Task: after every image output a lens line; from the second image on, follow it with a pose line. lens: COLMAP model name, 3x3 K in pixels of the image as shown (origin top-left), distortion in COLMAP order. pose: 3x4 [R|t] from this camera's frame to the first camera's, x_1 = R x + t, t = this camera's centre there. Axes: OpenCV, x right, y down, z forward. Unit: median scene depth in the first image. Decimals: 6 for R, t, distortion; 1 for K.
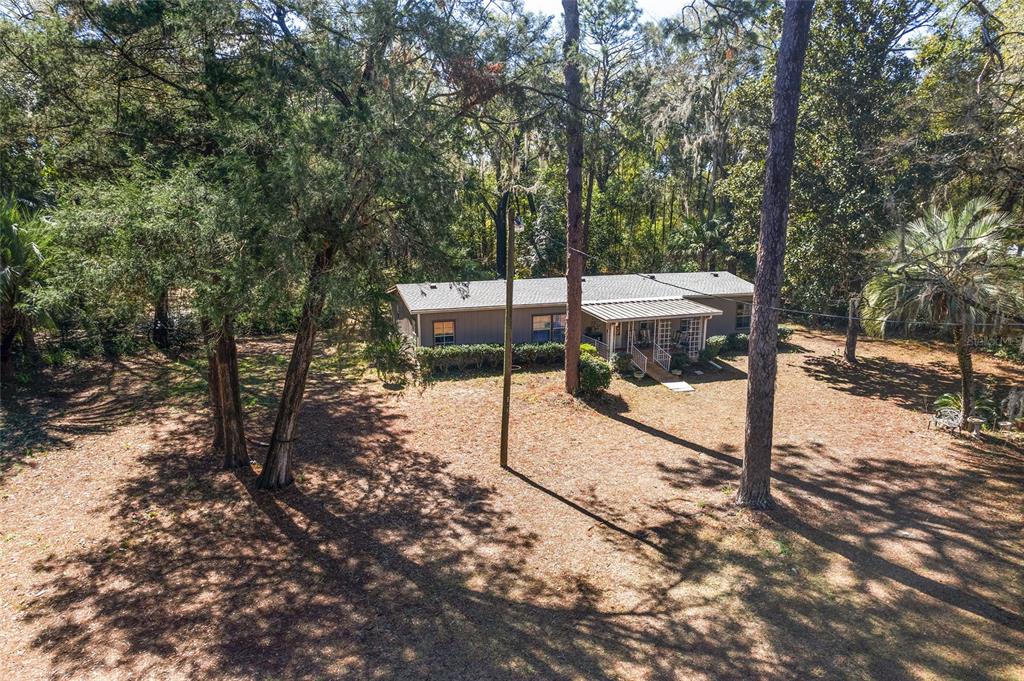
lens RADIAL K [[667.1, 0, 510.3], [0, 667.1, 342.1], [0, 0, 1]] dist [-0.051118, 0.043294]
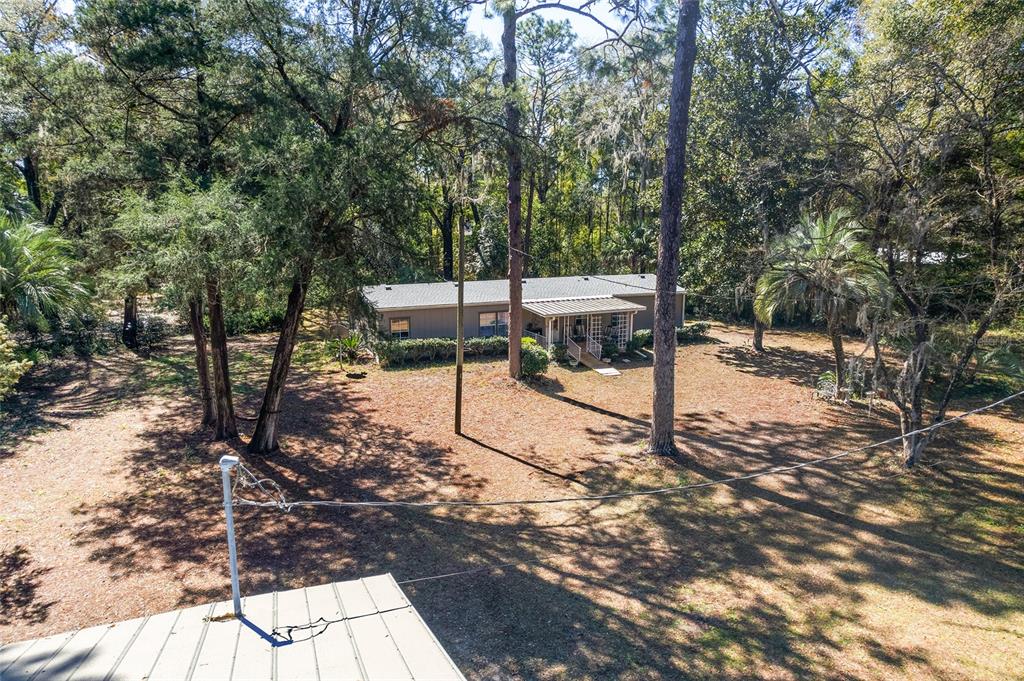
lens RADIAL K [[667.1, 0, 510.4], [0, 667.1, 339.2], [0, 0, 1]] dist [-0.051118, 0.043294]
pose [[0.996489, -0.014258, 0.082502, -0.012294], [0.015869, 0.999695, -0.018908, 0.043943], [-0.082207, 0.020151, 0.996412, -0.193236]]
